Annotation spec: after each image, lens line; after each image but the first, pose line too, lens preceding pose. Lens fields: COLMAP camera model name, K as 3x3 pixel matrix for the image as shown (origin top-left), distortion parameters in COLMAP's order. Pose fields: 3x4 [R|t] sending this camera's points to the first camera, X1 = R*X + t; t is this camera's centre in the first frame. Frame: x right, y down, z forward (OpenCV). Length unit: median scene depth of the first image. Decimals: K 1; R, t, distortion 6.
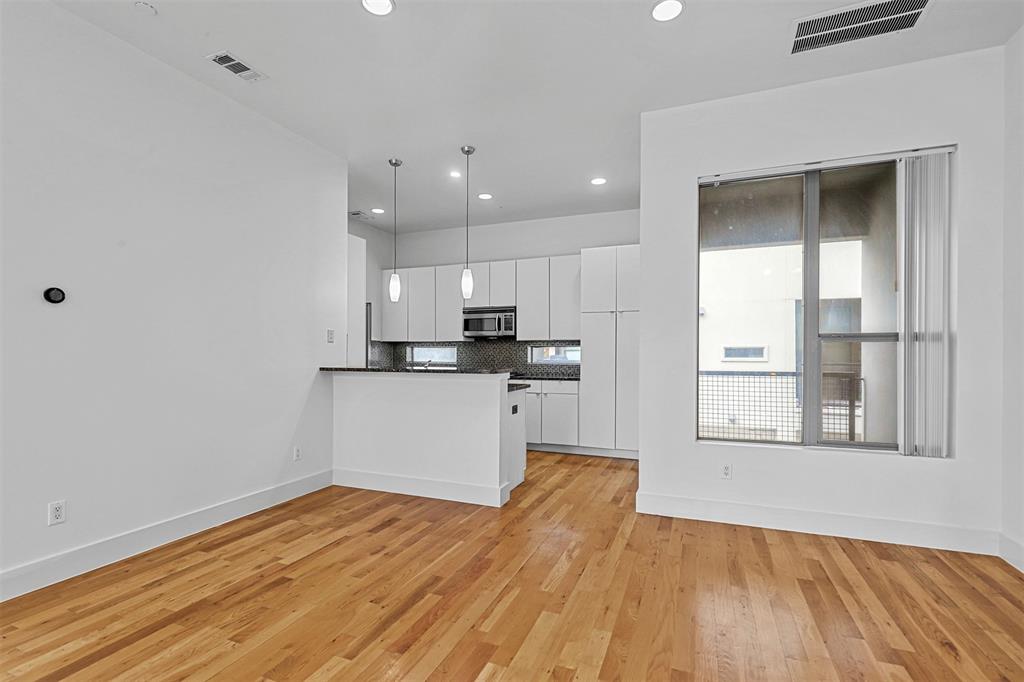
lens RADIAL K [[465.2, 0, 509.5], [0, 465.2, 347.4], [0, 0, 1]] dist [0.002478, 0.000170]
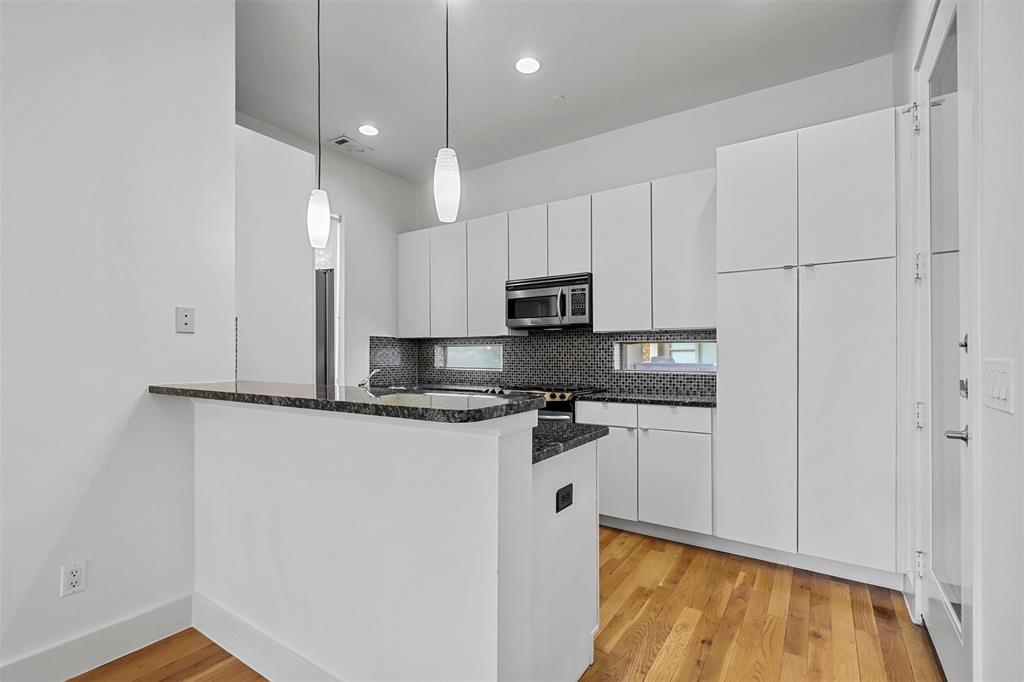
lens RADIAL K [[465.2, 0, 509.5], [0, 465.2, 347.4], [0, 0, 1]] dist [0.002478, 0.000170]
pose [[0.978650, -0.008438, -0.205358, 0.032216], [0.007757, 0.999961, -0.004119, 0.005629], [0.205385, 0.002438, 0.978678, 0.408252]]
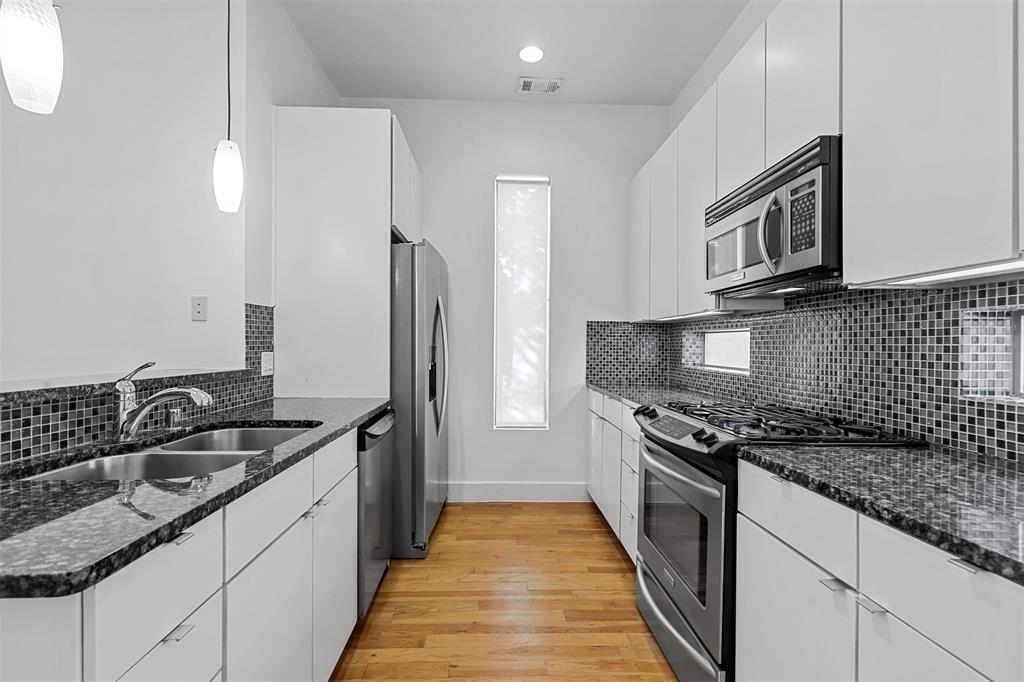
lens RADIAL K [[465.2, 0, 509.5], [0, 465.2, 347.4], [0, 0, 1]] dist [0.002478, 0.000170]
pose [[0.402125, 0.004311, -0.915575, 0.156138], [0.004821, 0.999965, 0.006826, 0.011230], [0.915572, -0.007158, 0.402090, 0.763503]]
